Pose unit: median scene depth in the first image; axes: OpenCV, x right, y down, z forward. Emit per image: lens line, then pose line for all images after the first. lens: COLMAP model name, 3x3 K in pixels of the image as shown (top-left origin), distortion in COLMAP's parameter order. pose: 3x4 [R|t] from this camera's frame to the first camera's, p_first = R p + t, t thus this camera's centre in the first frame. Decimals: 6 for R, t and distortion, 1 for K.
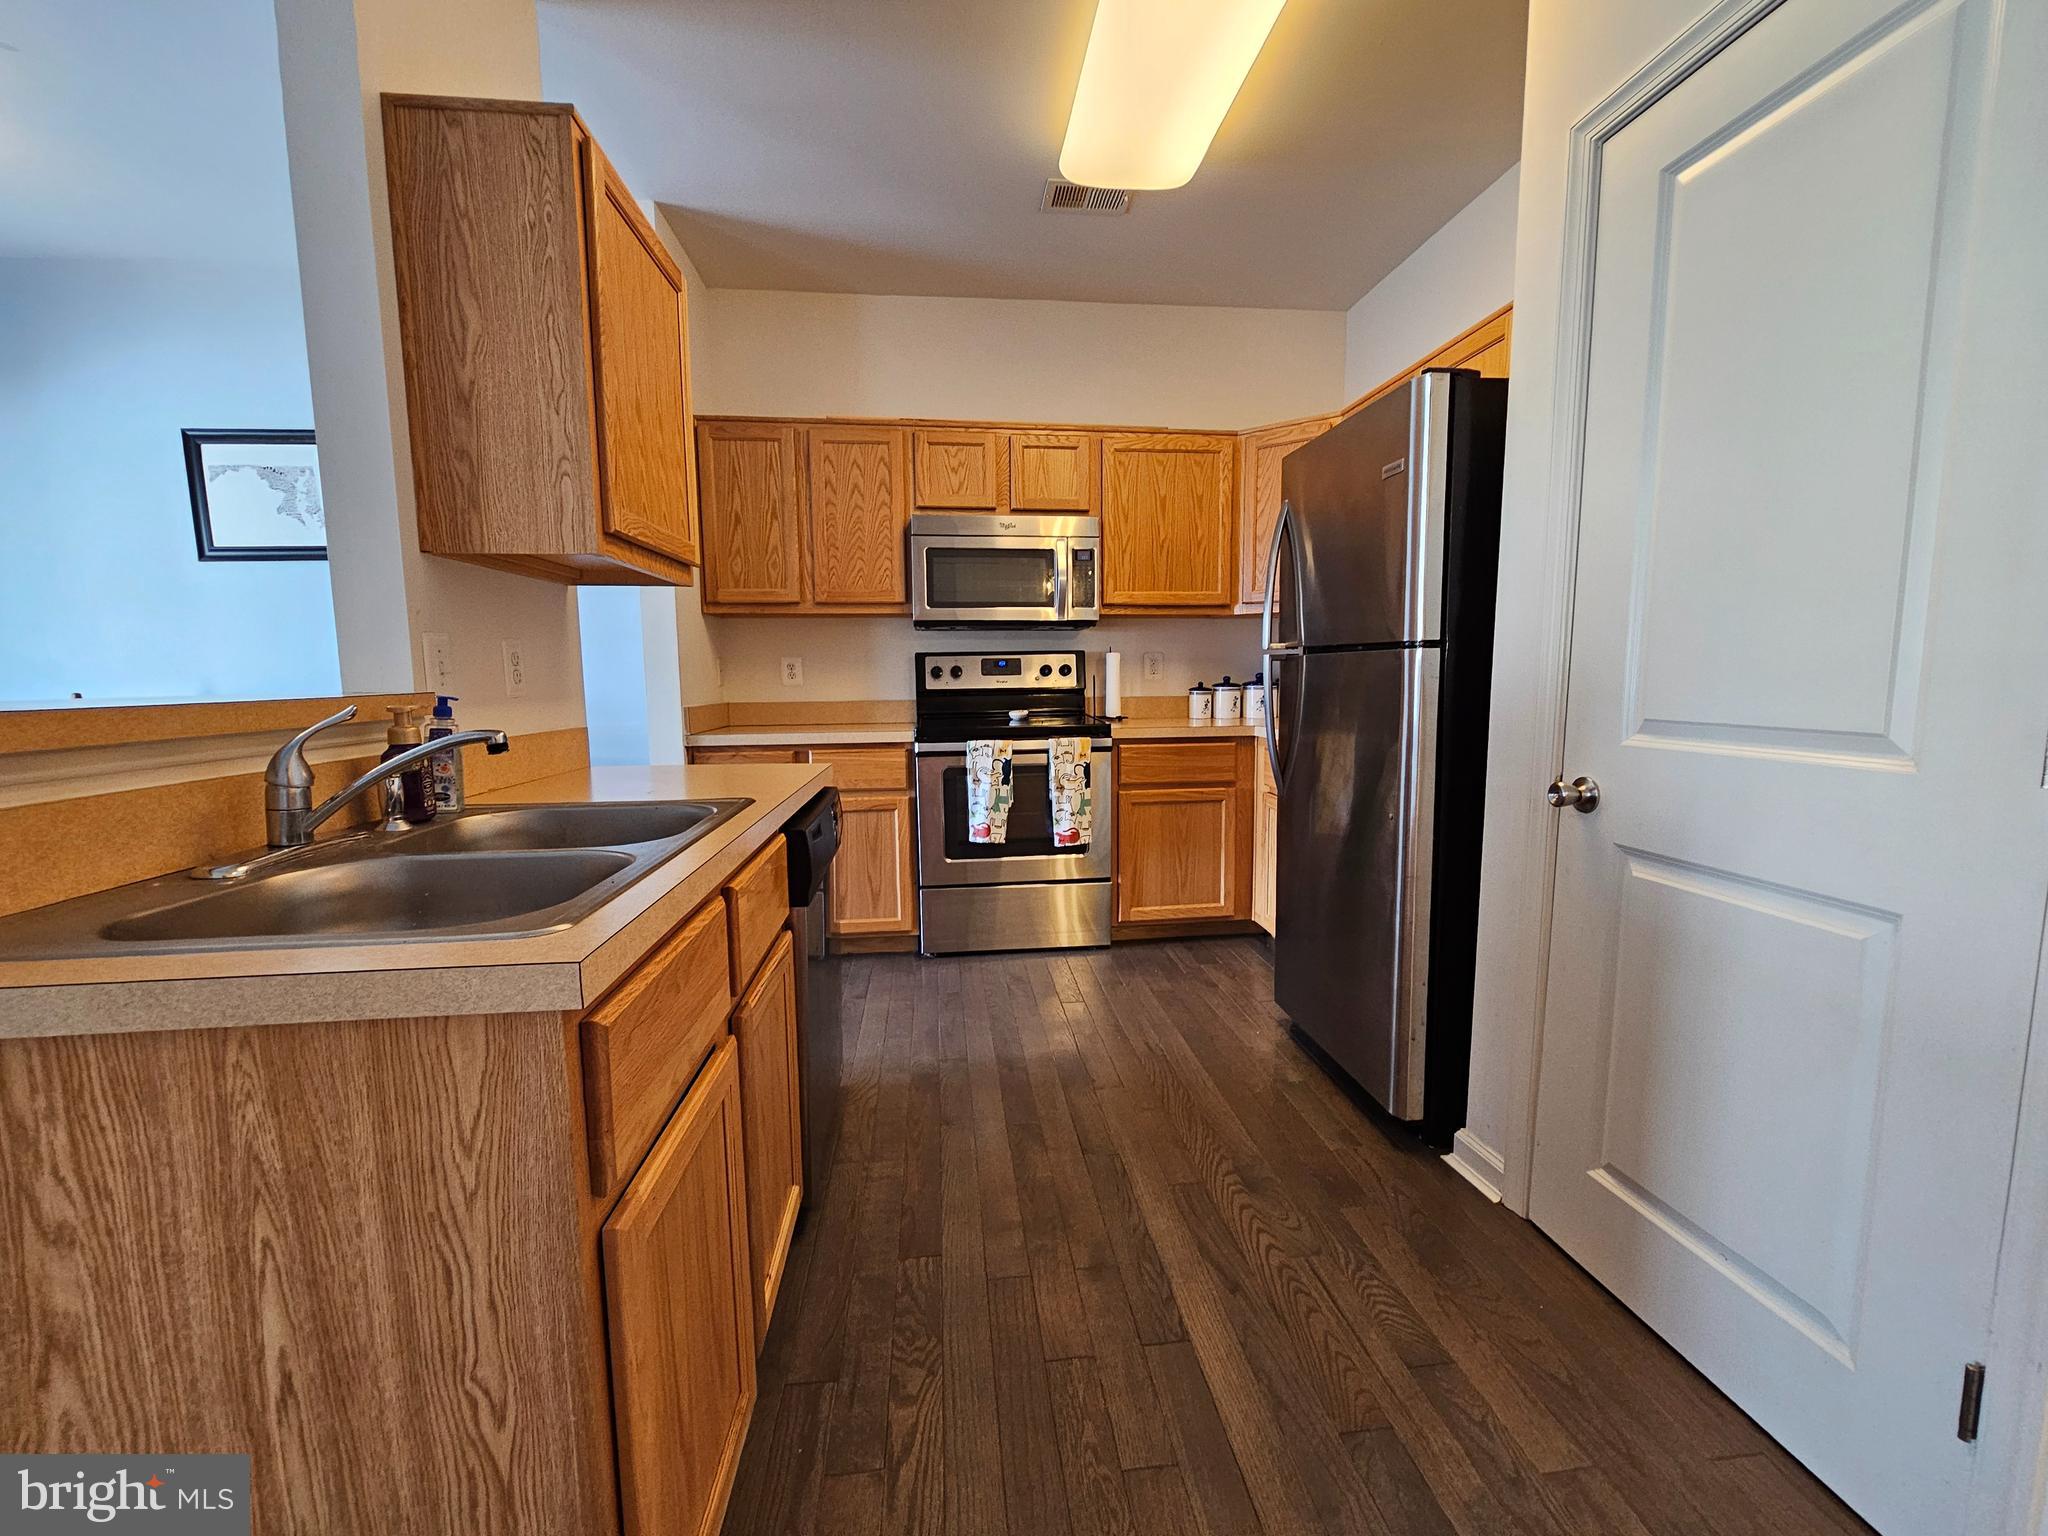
lens RADIAL K [[840.9, 0, 1066.8], [0, 840.9, 760.5], [0, 0, 1]] dist [-0.003226, 0.002420]
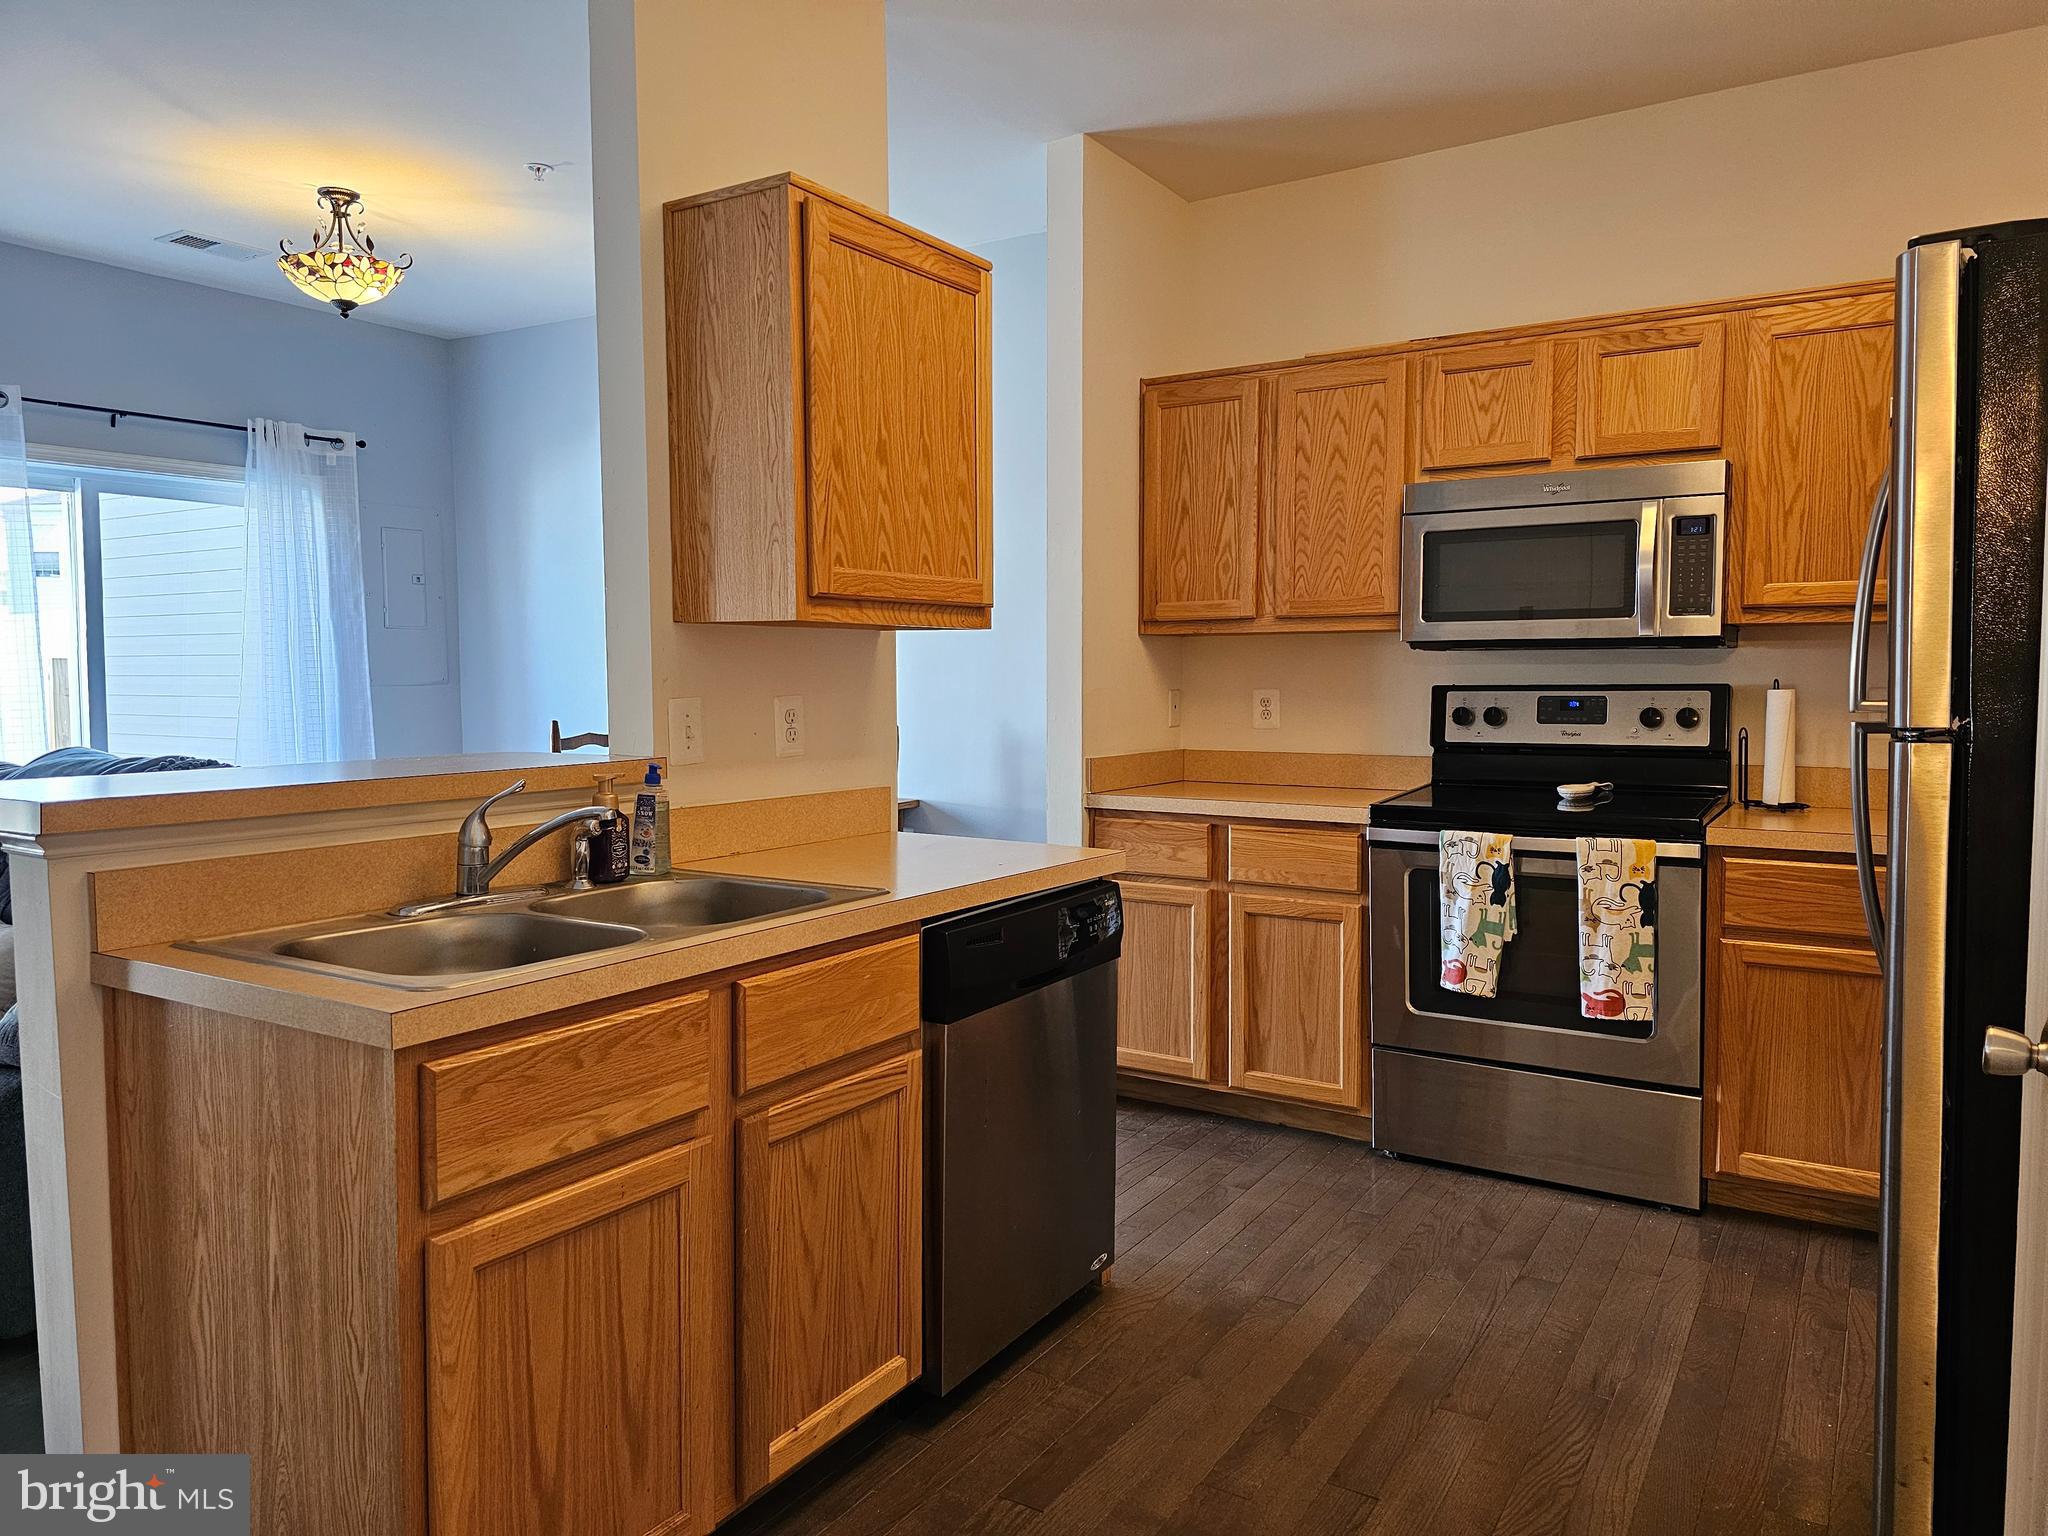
lens RADIAL K [[1397.2, 0, 1089.8], [0, 1397.2, 745.1], [0, 0, 1]] dist [0.066363, -0.033395]
pose [[0.784521, 0.042673, -0.618633, 0.330435], [-0.073255, 0.997021, -0.024125, -0.041652], [0.615760, 0.064244, 0.785310, -0.020379]]
